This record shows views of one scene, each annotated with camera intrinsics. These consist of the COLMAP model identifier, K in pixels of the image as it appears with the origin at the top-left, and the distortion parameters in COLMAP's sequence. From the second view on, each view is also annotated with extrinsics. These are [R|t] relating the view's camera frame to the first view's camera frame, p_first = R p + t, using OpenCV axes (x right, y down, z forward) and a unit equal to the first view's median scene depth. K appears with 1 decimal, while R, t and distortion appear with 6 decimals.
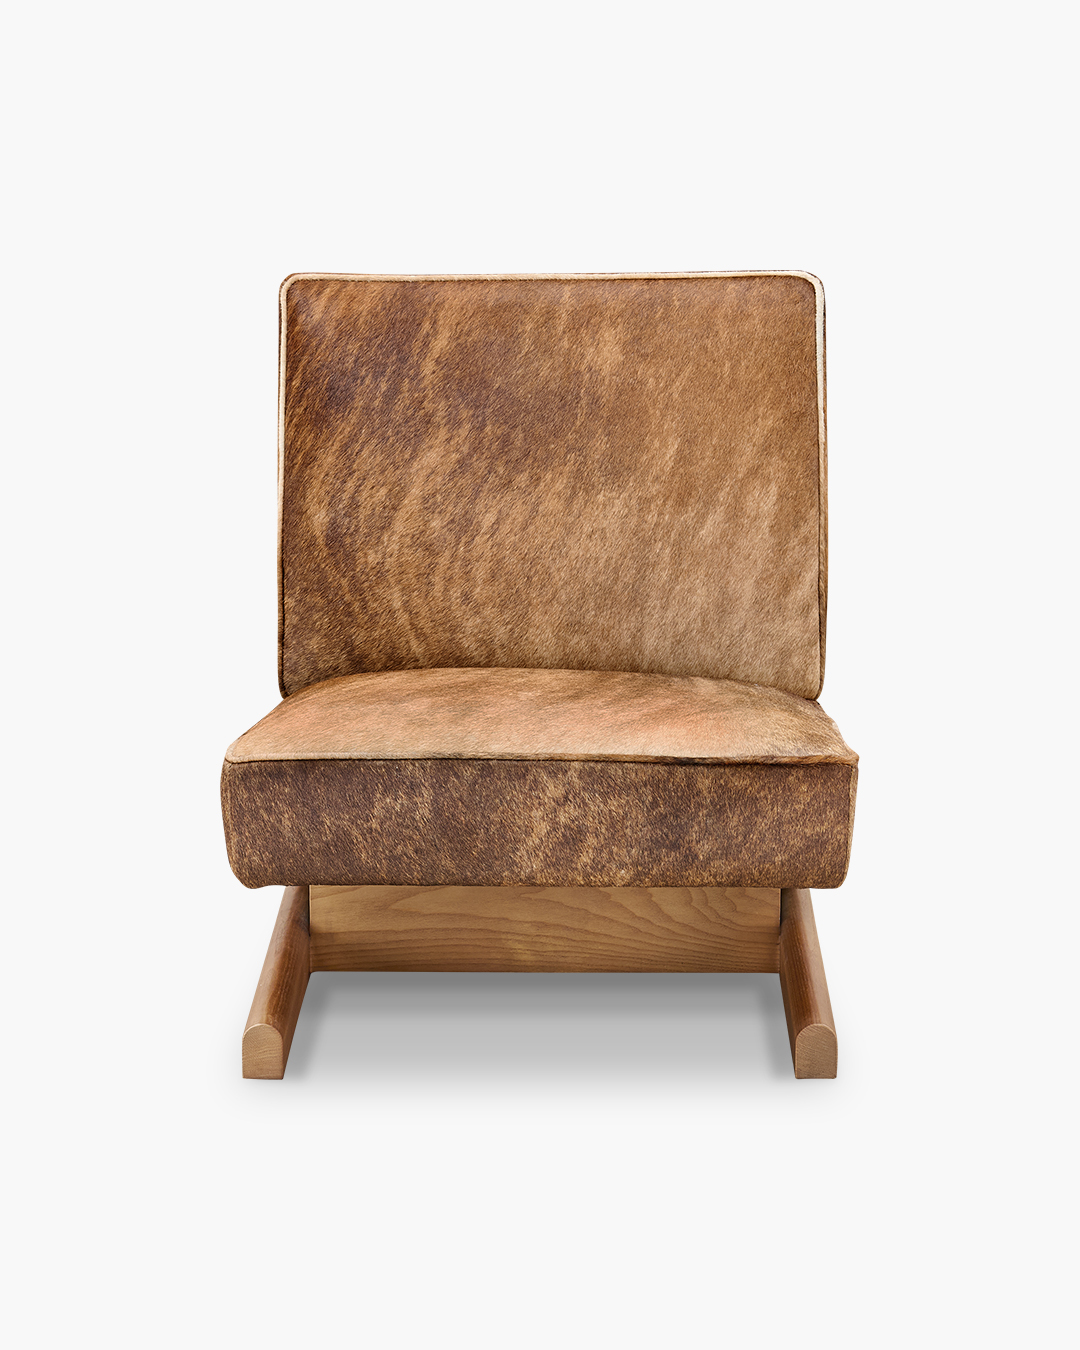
lens RADIAL K [[3618.1, 0, 540.0], [0, 3618.1, 675.0], [0, 0, 1]] dist [-0.011506, 0.134984]
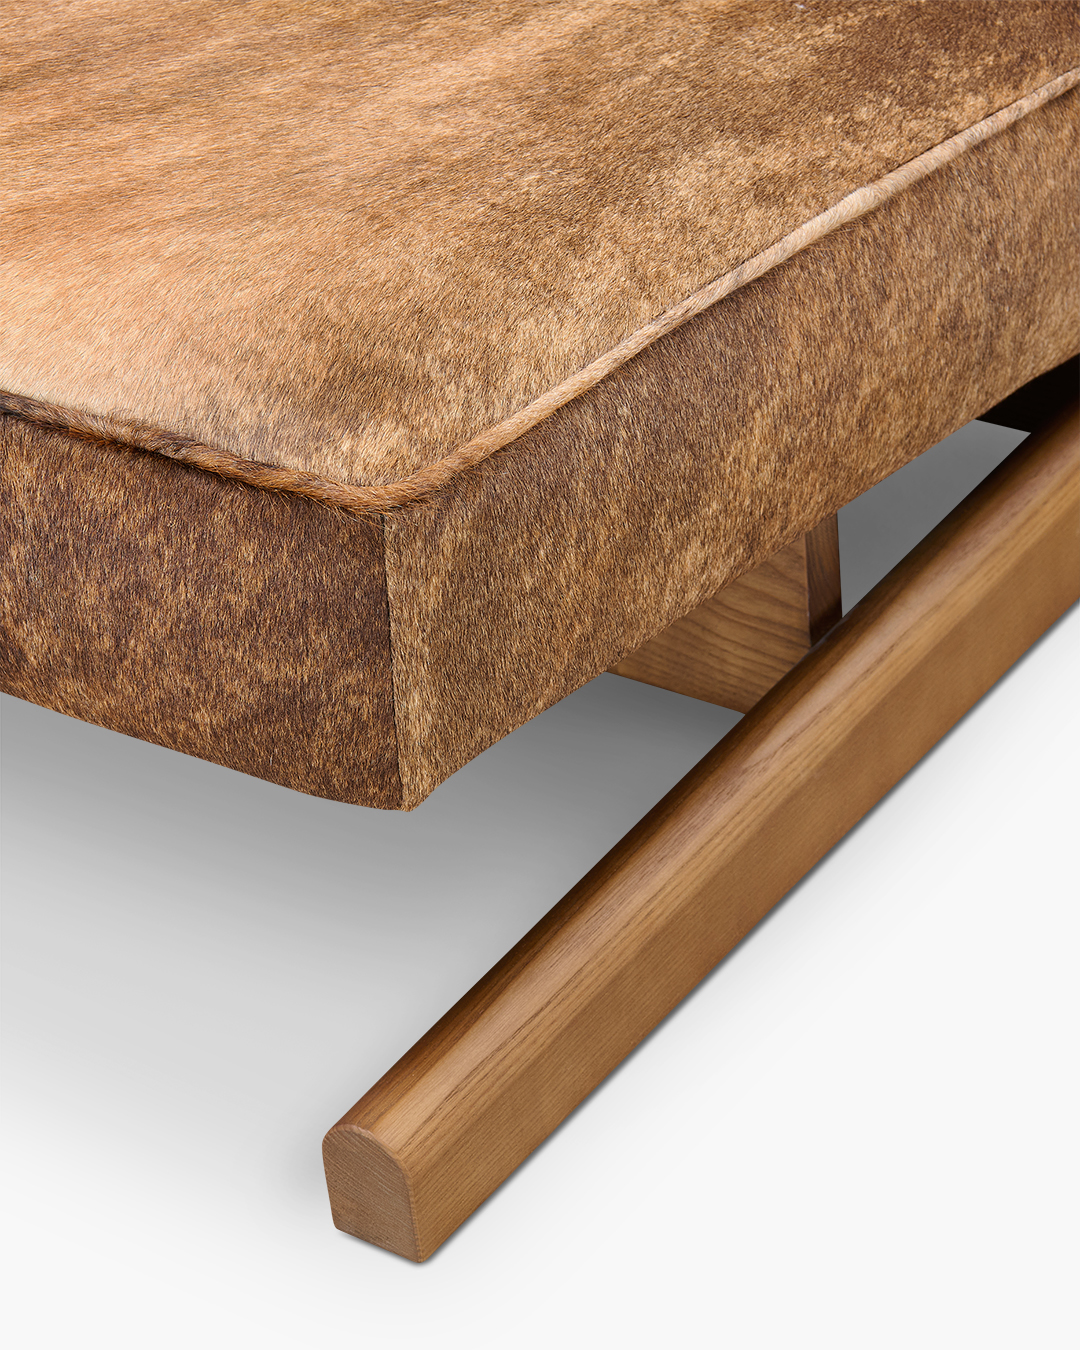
lens RADIAL K [[3950.9, 0, 540.0], [0, 3950.9, 675.0], [0, 0, 1]] dist [0.001260, -0.327624]
pose [[0.817936, 0.254501, -0.515956, 0.249384], [-0.023428, 0.910822, 0.412133, -0.095939], [0.574833, -0.325010, 0.750957, 0.635561]]
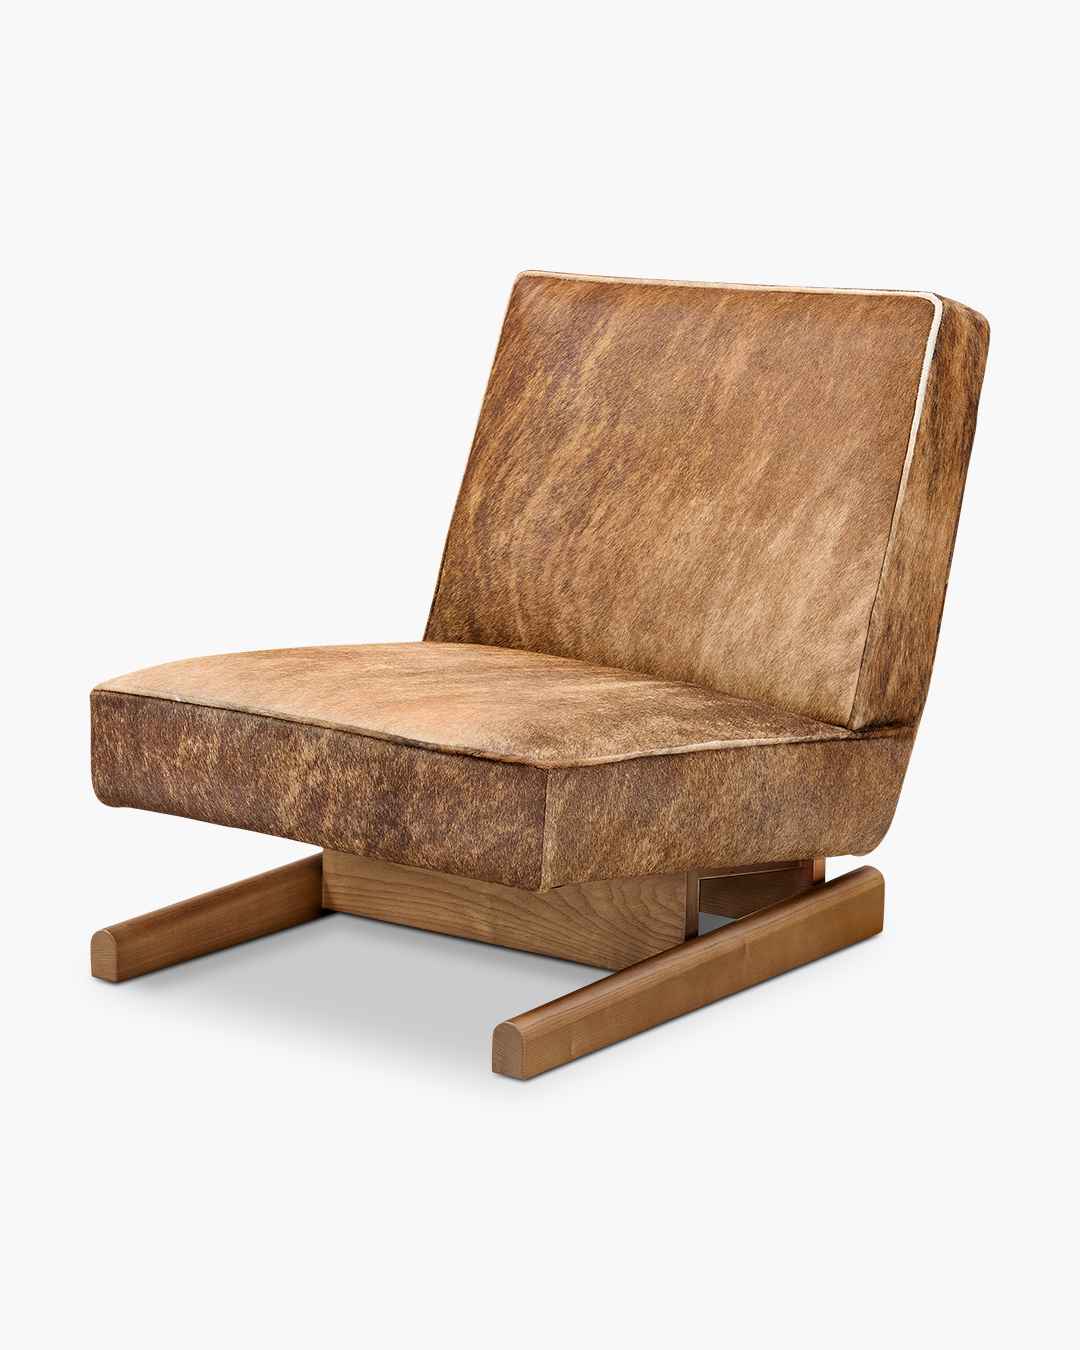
lens RADIAL K [[3292.4, 0, 540.0], [0, 3292.4, 675.0], [0, 0, 1]] dist [0.065508, 0.094026]
pose [[0.803742, 0.122701, -0.582188, 0.529283], [-0.124560, 0.991522, 0.037010, -0.029988], [0.581793, 0.042771, 0.812212, 0.224947]]
